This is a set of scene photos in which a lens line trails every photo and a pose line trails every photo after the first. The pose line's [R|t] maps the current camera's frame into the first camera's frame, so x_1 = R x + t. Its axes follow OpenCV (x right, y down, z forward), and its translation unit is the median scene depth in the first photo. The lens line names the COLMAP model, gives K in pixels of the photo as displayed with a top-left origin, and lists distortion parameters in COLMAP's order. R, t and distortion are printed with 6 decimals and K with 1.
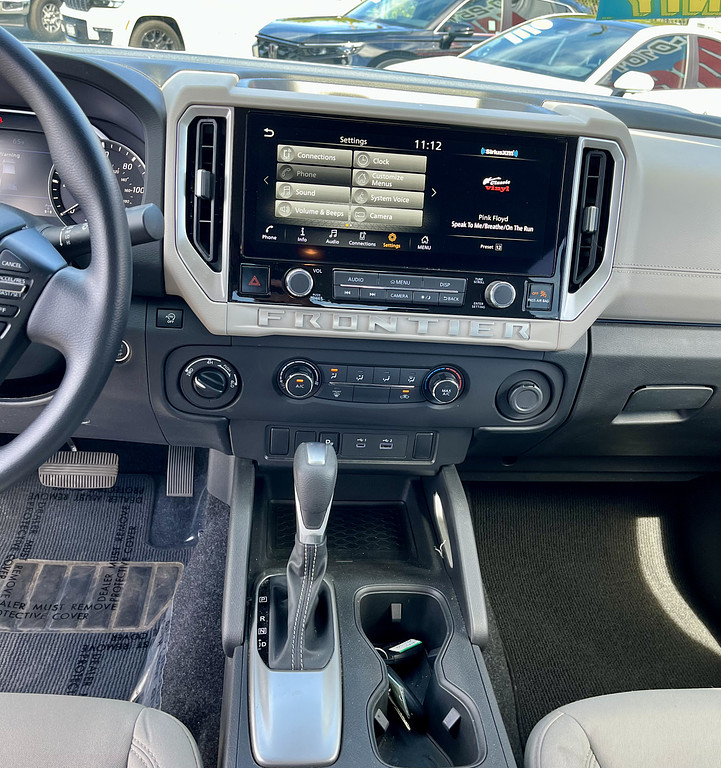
lens RADIAL K [[786.6, 0, 360.5], [0, 786.6, 384.0], [0, 0, 1]] dist [0.040962, -0.029167]
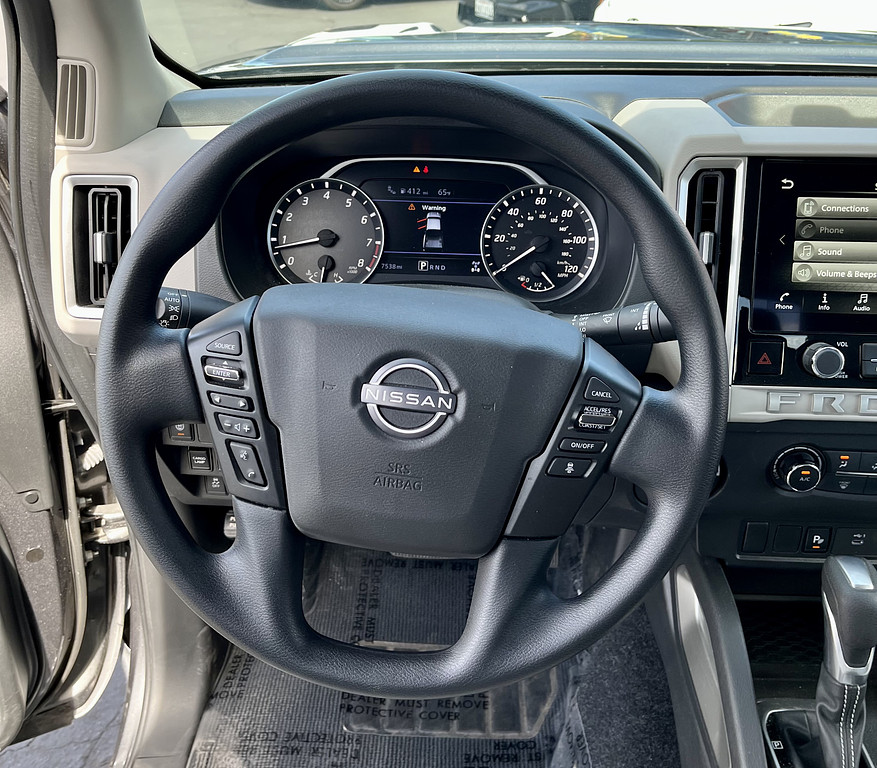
lens RADIAL K [[954.7, 0, 438.8], [0, 954.7, 338.3], [0, 0, 1]] dist [0.026124, -0.017360]
pose [[0.990250, -0.022396, -0.137492, -0.318457], [0.019193, 0.999514, -0.024572, -0.127957], [0.137976, 0.021694, 0.990198, -0.041156]]
